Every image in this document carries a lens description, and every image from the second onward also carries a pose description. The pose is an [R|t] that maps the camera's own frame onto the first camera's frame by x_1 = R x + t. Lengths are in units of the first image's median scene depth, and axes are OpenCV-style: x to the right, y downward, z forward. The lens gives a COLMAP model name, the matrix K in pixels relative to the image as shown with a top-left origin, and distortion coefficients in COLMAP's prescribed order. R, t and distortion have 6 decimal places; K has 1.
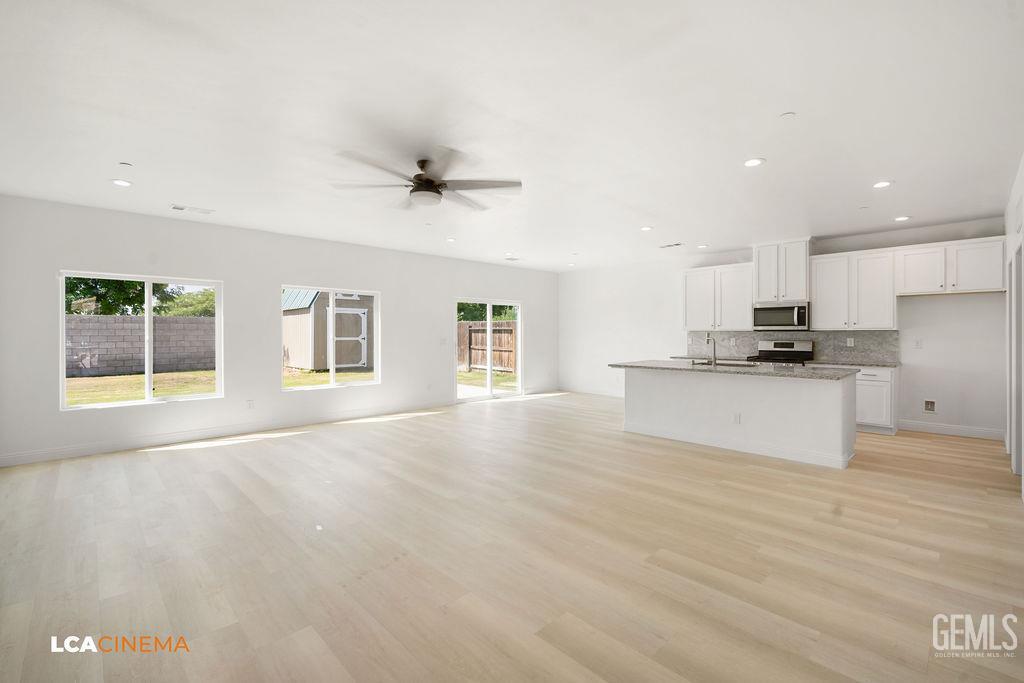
lens RADIAL K [[444.3, 0, 515.2], [0, 444.3, 334.4], [0, 0, 1]] dist [-0.011126, 0.001261]
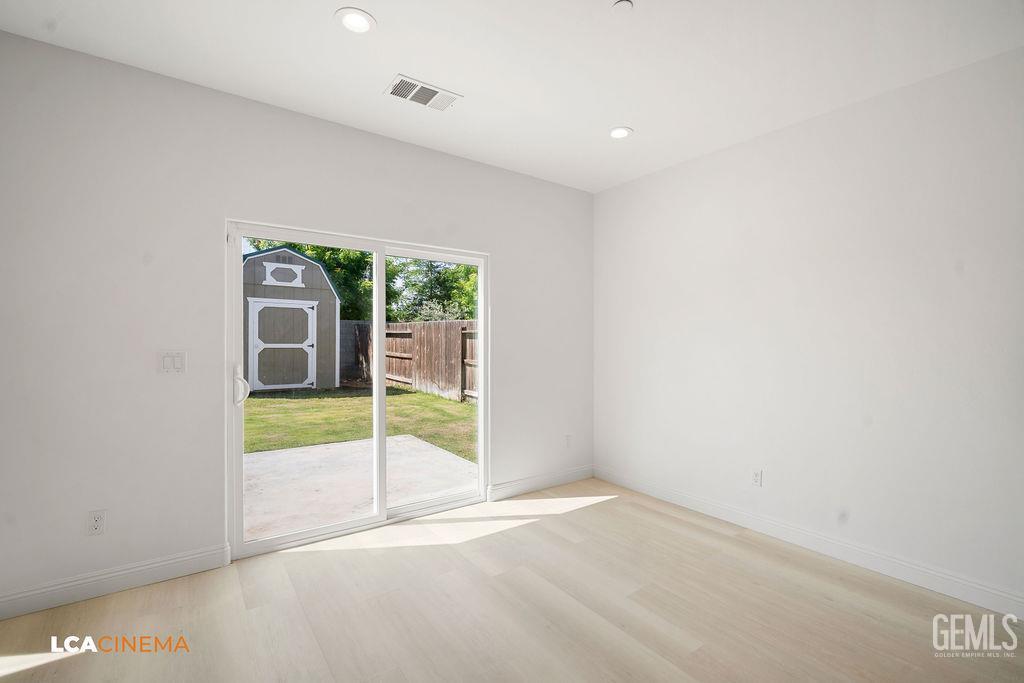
lens RADIAL K [[456.9, 0, 513.4], [0, 456.9, 345.9], [0, 0, 1]] dist [-0.001330, 0.000211]
pose [[0.989766, 0.010506, -0.142315, 0.128556], [-0.009261, 0.999913, 0.009414, 0.000331], [0.142401, -0.007999, 0.989777, 0.855949]]
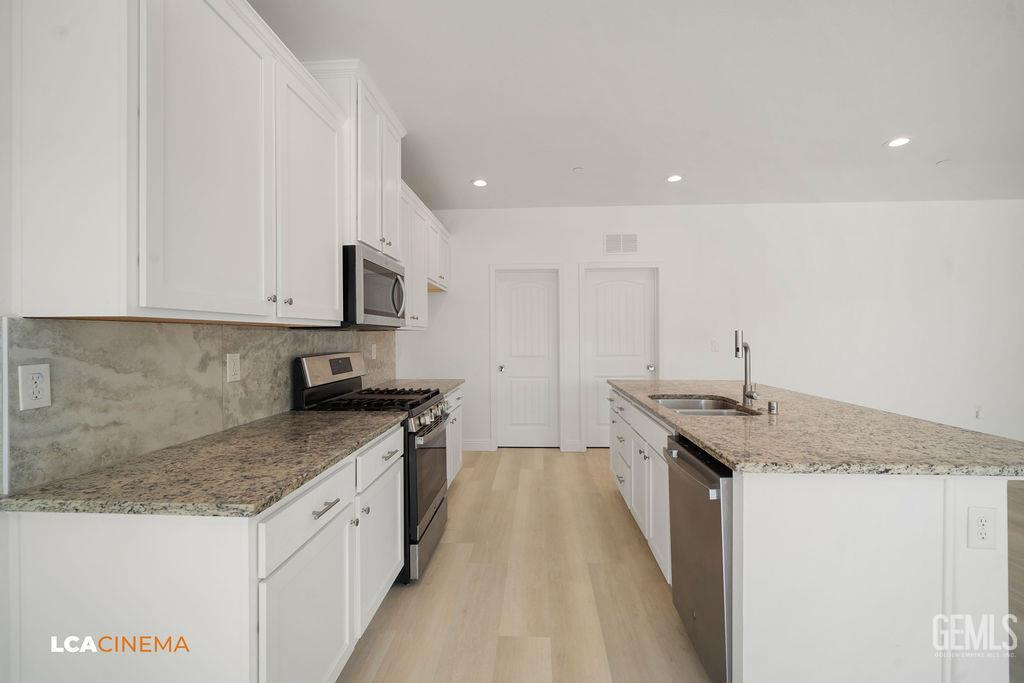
lens RADIAL K [[444.3, 0, 515.2], [0, 444.3, 334.4], [0, 0, 1]] dist [-0.011126, 0.001261]
pose [[-0.685435, 0.005452, 0.728113, 0.218737], [0.005068, 0.999983, -0.002717, -0.001090], [-0.728116, 0.001828, -0.685451, 1.156023]]
